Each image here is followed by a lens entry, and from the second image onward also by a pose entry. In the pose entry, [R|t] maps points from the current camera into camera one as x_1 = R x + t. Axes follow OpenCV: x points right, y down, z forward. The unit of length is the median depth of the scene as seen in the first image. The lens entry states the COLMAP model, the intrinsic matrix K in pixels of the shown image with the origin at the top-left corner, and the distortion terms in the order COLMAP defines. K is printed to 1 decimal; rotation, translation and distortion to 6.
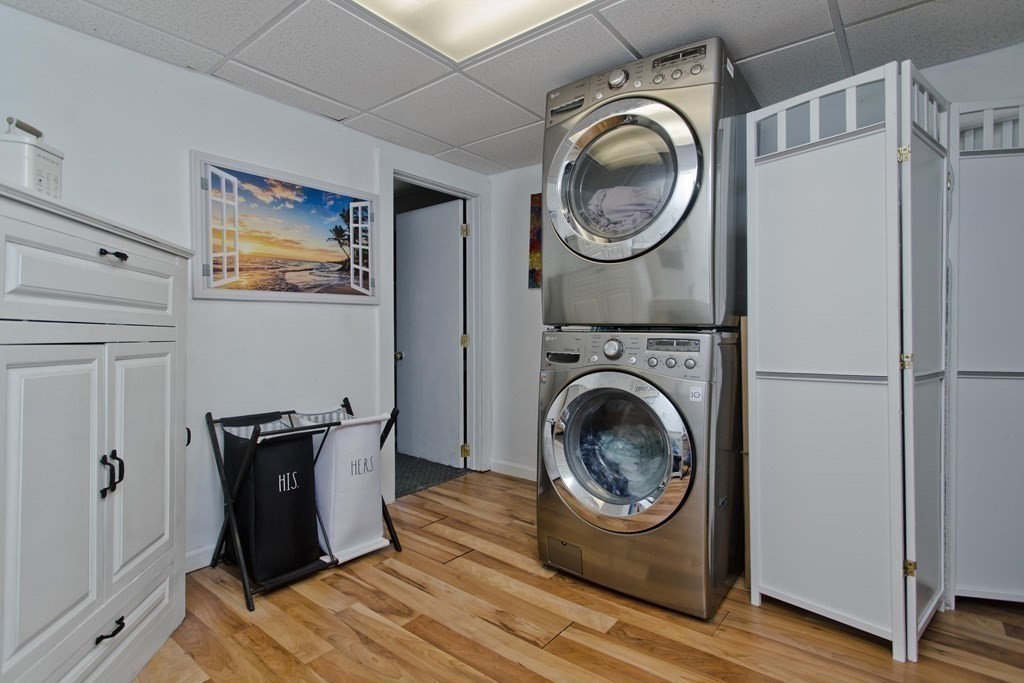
lens RADIAL K [[494.6, 0, 507.5], [0, 494.6, 338.6], [0, 0, 1]] dist [-0.002681, 0.003914]
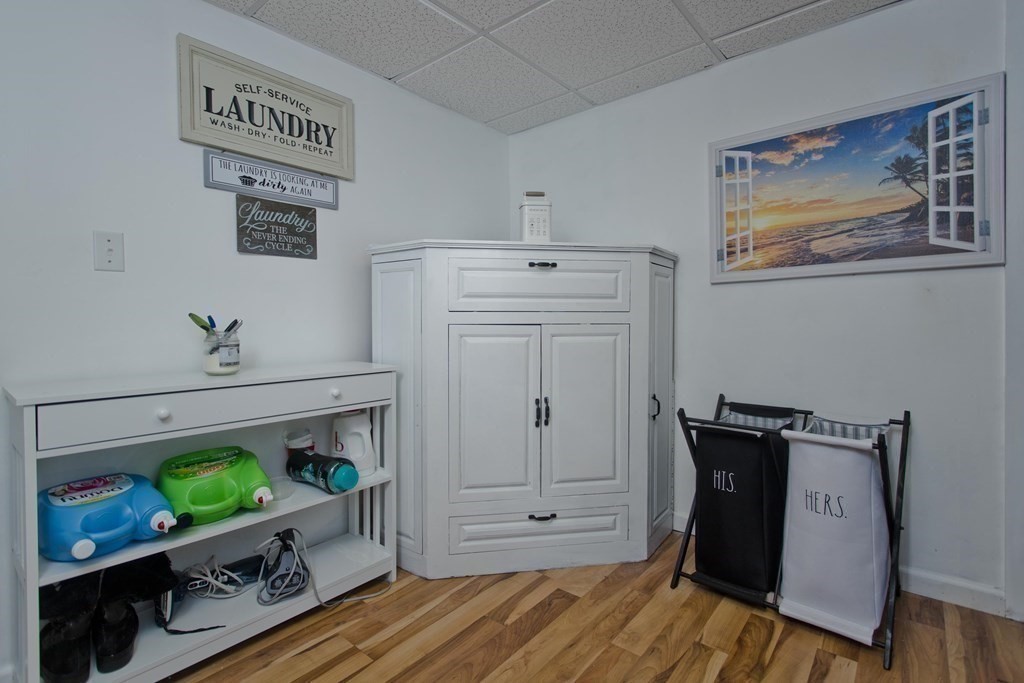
lens RADIAL K [[494.6, 0, 506.5], [0, 494.6, 330.6], [0, 0, 1]] dist [-0.002681, 0.003914]
pose [[-0.017054, 0.022799, -0.999595, 0.390974], [-0.003365, 0.999733, 0.022859, -0.003398], [0.999849, 0.003754, -0.016973, 0.526482]]
